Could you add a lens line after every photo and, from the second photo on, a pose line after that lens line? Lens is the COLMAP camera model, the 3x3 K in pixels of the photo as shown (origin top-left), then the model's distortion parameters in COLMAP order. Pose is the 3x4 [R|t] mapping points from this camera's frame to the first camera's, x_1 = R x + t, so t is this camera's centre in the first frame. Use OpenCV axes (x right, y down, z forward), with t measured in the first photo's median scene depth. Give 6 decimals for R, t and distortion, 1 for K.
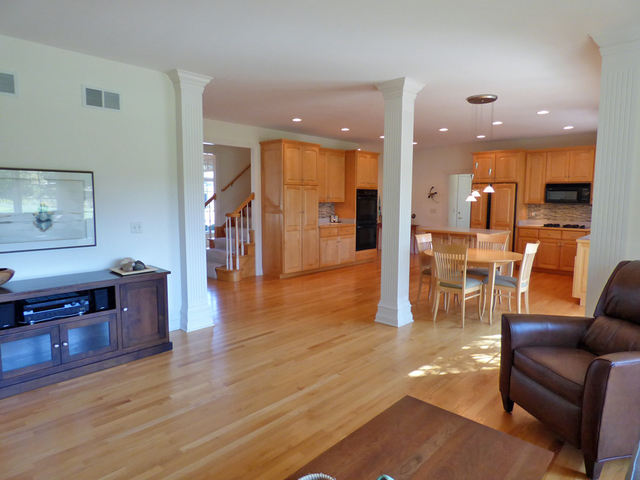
lens RADIAL K [[390.6, 0, 322.6], [0, 390.6, 238.0], [0, 0, 1]] dist [-0.014467, 0.000165]
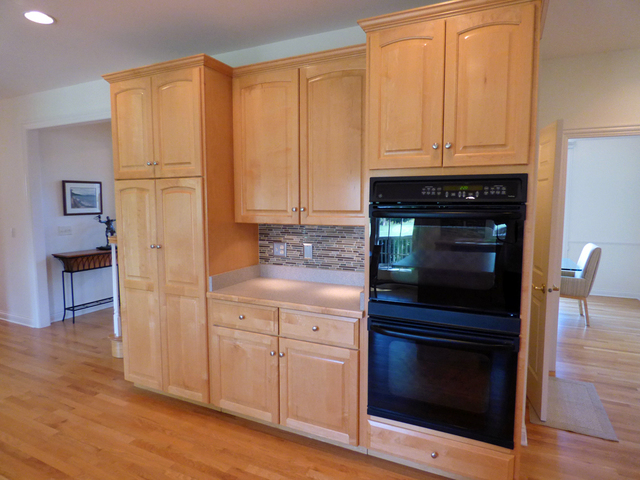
lens RADIAL K [[390.6, 0, 321.6], [0, 390.6, 238.9], [0, 0, 1]] dist [-0.014467, 0.000165]
pose [[0.315617, 0.084654, -0.945103, 0.339683], [-0.094606, 0.993857, 0.057428, -0.103587], [0.944159, 0.071287, 0.321687, 0.944646]]
